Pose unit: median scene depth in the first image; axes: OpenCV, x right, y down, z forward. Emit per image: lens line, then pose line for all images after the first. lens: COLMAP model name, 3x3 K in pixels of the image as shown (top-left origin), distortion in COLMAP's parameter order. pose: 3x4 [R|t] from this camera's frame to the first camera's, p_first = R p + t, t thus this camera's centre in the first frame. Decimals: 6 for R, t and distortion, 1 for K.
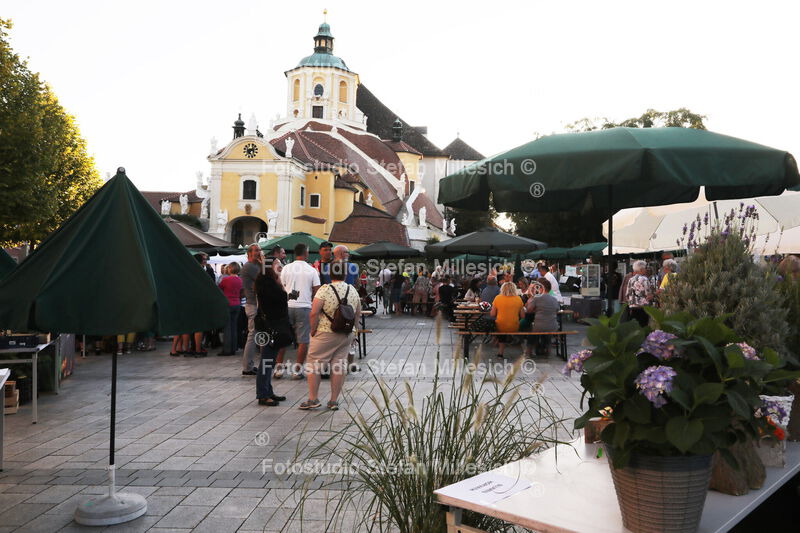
lens RADIAL K [[735.0, 0, 400.0], [0, 735.0, 266.5], [0, 0, 1]] dist [-0.040548, 0.000108]
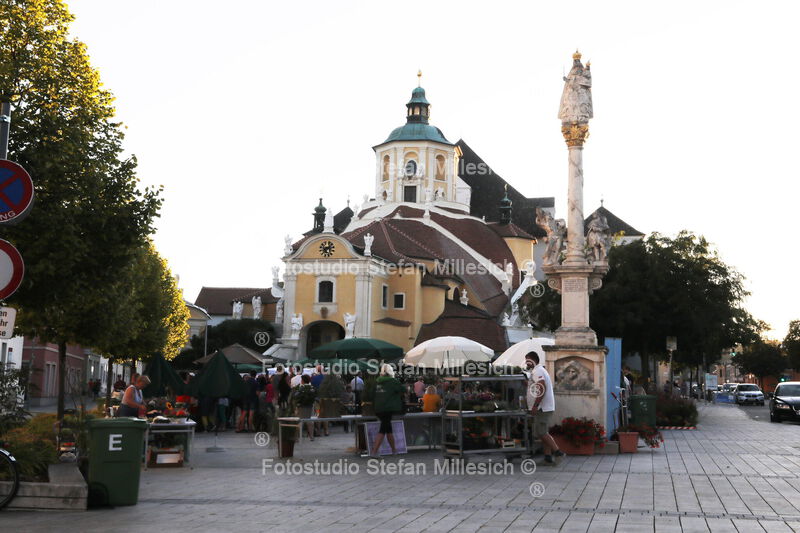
lens RADIAL K [[1022.8, 0, 400.0], [0, 1022.8, 266.5], [0, 0, 1]] dist [0.001133, -0.000315]
pose [[0.988277, -0.025133, -0.150590, 0.059720], [0.009201, 0.994369, -0.105573, 0.000068], [0.152396, 0.102950, 0.982943, -0.184082]]
